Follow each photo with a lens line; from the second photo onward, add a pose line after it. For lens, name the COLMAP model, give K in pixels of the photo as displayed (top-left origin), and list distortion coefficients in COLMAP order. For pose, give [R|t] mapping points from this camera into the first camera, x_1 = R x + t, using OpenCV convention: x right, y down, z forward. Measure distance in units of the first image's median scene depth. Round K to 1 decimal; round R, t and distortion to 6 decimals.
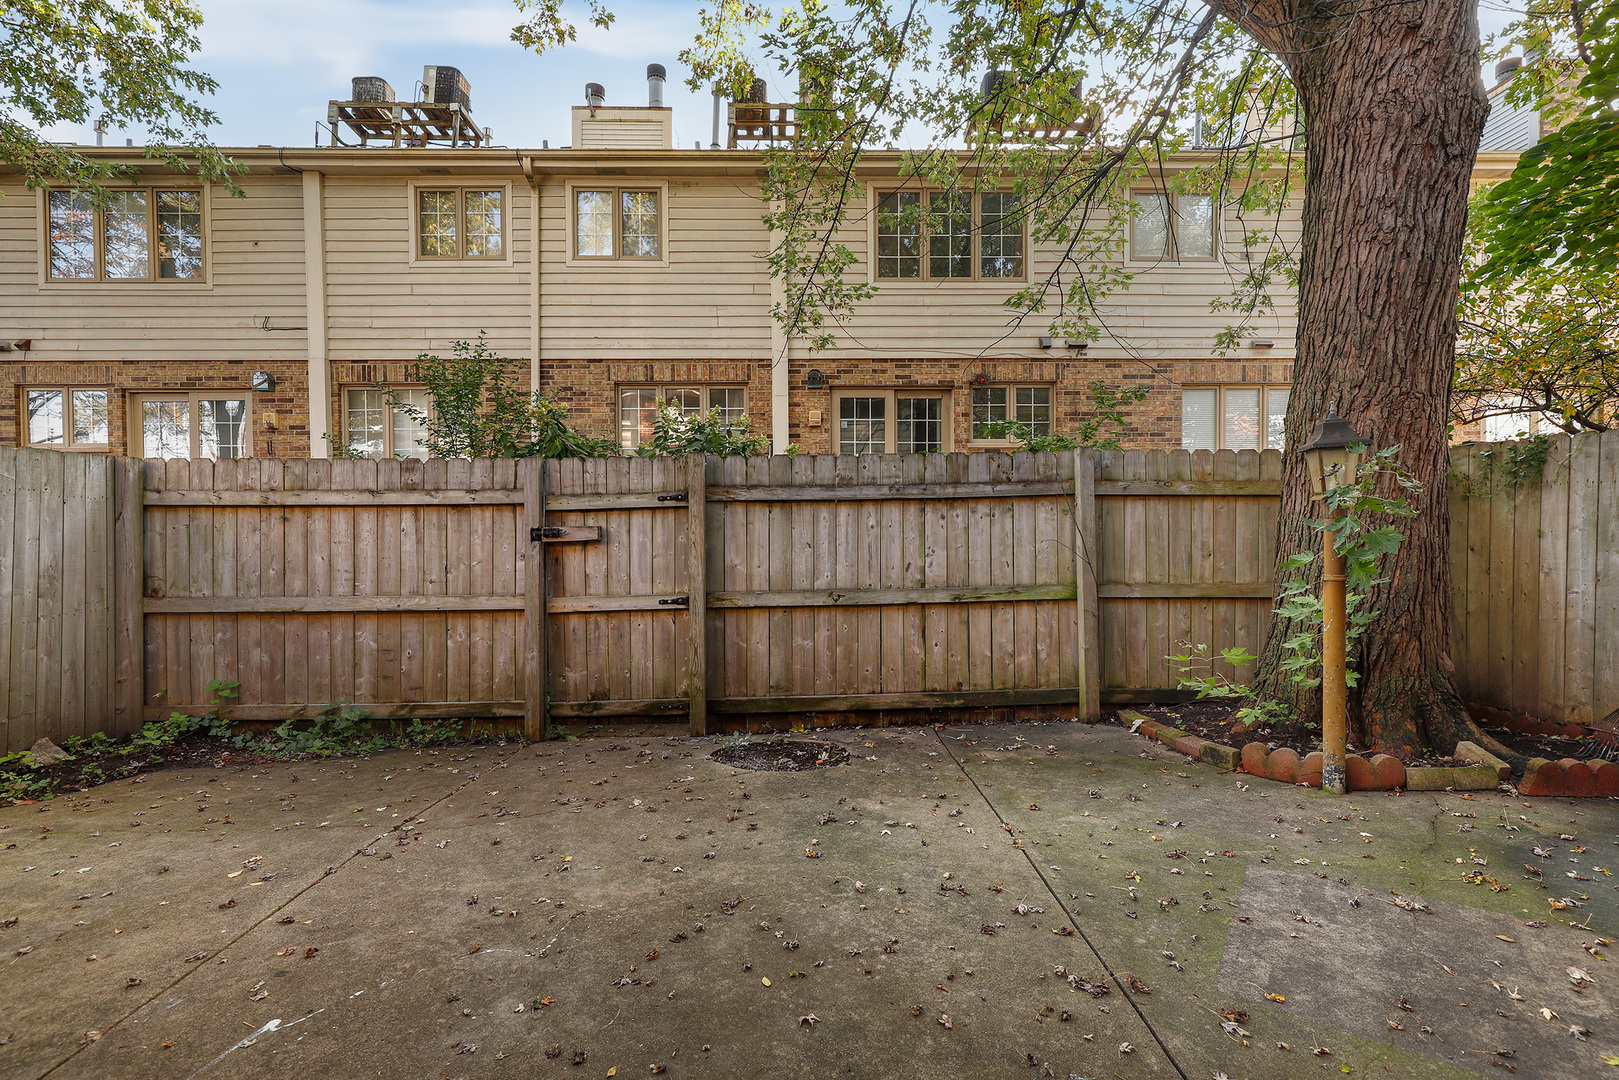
lens RADIAL K [[743.8, 0, 809.5], [0, 743.8, 540.0], [0, 0, 1]] dist [0.010340, 0.000042]
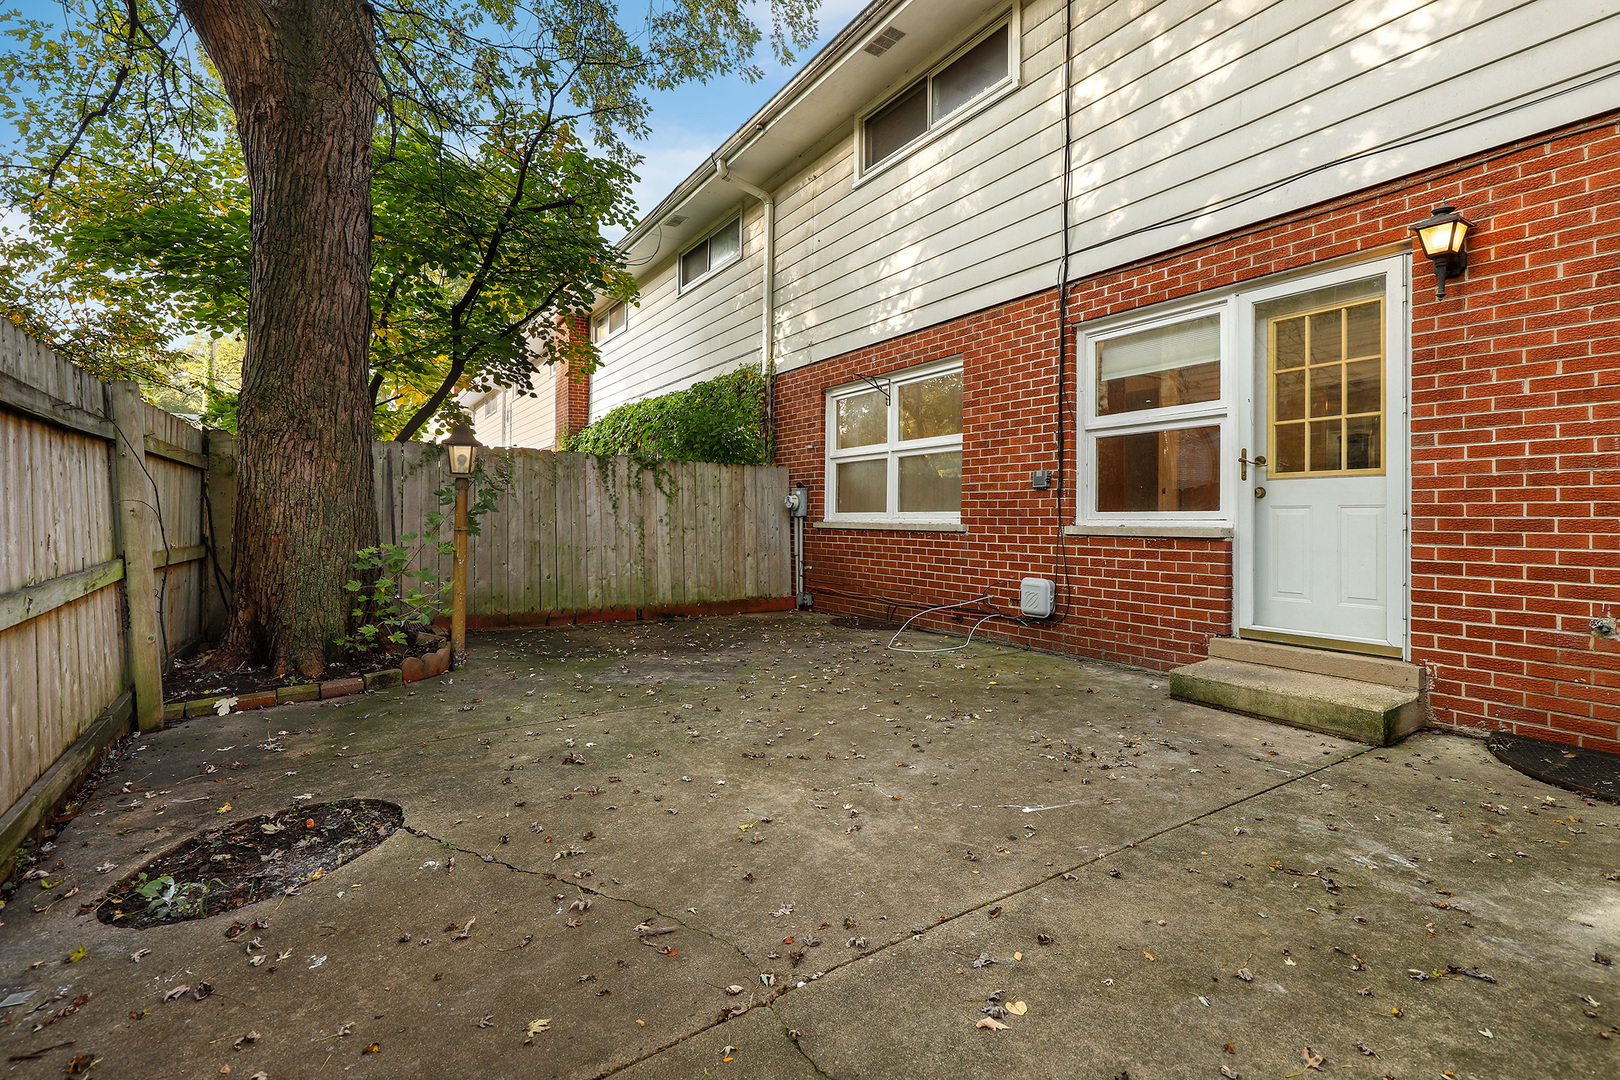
lens RADIAL K [[744.2, 0, 810.0], [0, 744.2, 540.0], [0, 0, 1]] dist [0.010340, 0.000042]
pose [[-0.524951, -0.020192, 0.850893, -1.211459], [0.009897, 0.999506, 0.029825, 0.044505], [-0.851075, 0.024078, -0.524492, 1.485221]]
